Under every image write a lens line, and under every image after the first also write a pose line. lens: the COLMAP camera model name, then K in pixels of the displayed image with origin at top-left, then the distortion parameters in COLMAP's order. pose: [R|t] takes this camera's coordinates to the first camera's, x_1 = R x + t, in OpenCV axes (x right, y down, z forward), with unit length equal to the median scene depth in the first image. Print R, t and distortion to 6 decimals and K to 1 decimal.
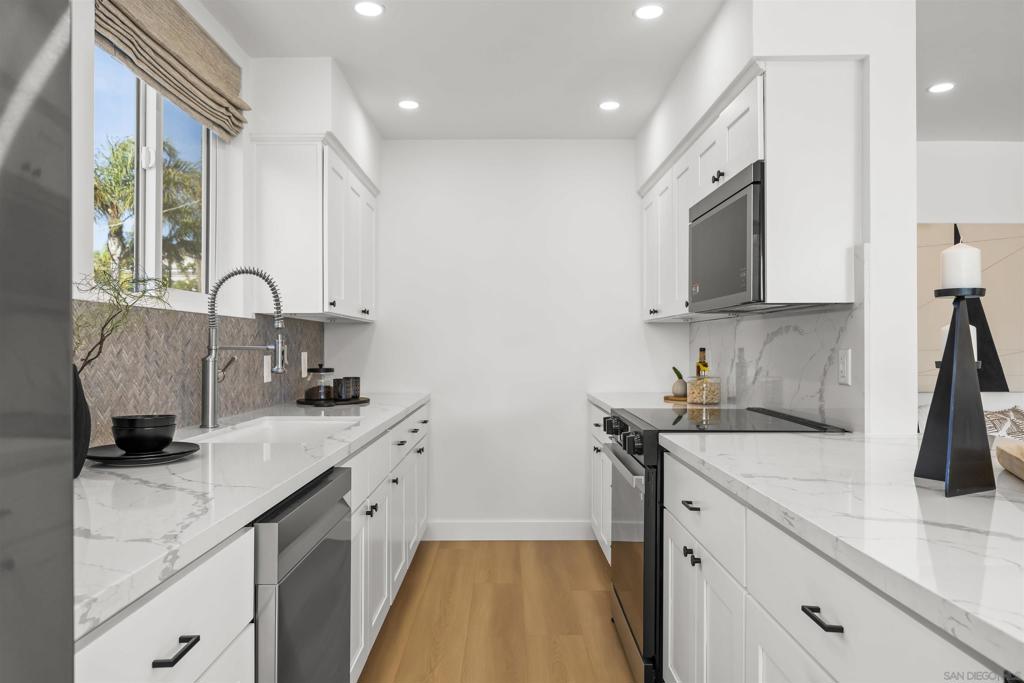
lens RADIAL K [[681.0, 0, 508.8], [0, 681.0, 343.8], [0, 0, 1]] dist [0.004707, -0.001432]
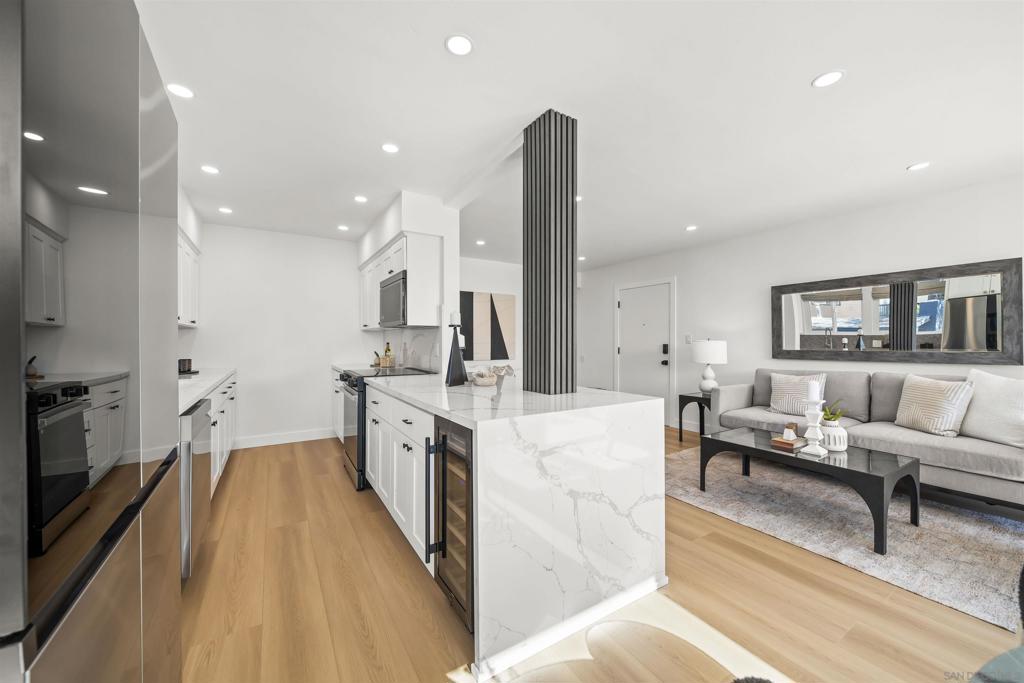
lens RADIAL K [[378.3, 0, 505.5], [0, 378.3, 342.7], [0, 0, 1]] dist [-0.002299, -0.000142]
pose [[0.853949, -0.000366, 0.520356, -0.040690], [-0.003070, 0.999979, 0.005741, -0.002315], [-0.520347, -0.006501, 0.853930, -0.332760]]
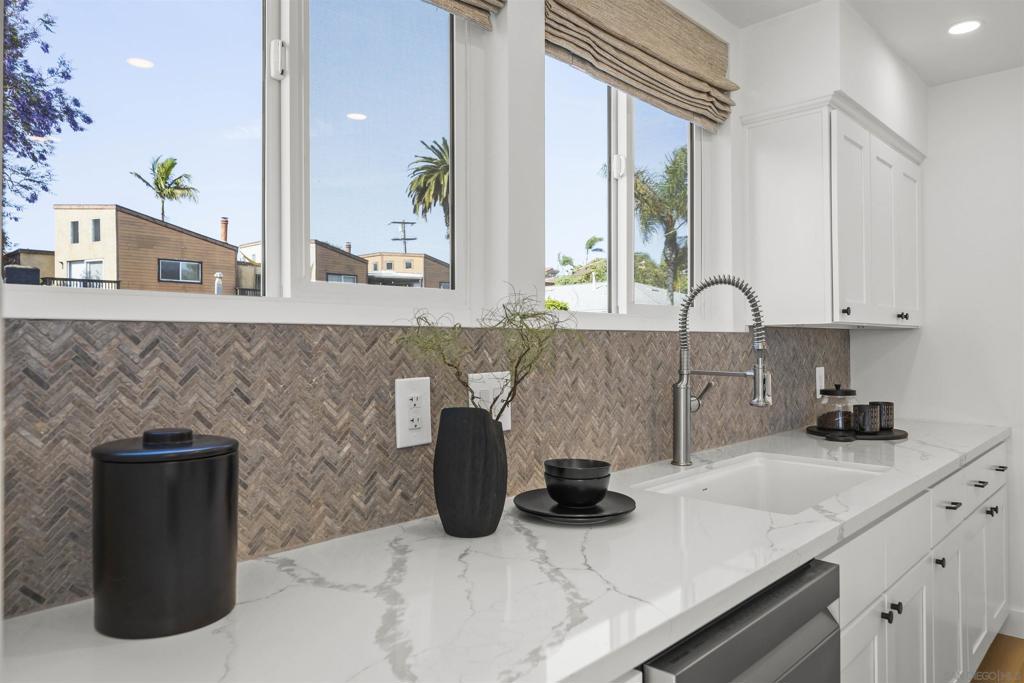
lens RADIAL K [[681.0, 0, 512.1], [0, 681.0, 332.6], [0, 0, 1]] dist [0.004707, -0.001432]
pose [[0.720613, -0.012198, -0.693230, 0.005475], [0.006178, 0.999919, -0.011172, -0.030440], [0.693310, 0.003768, 0.720629, 0.192252]]
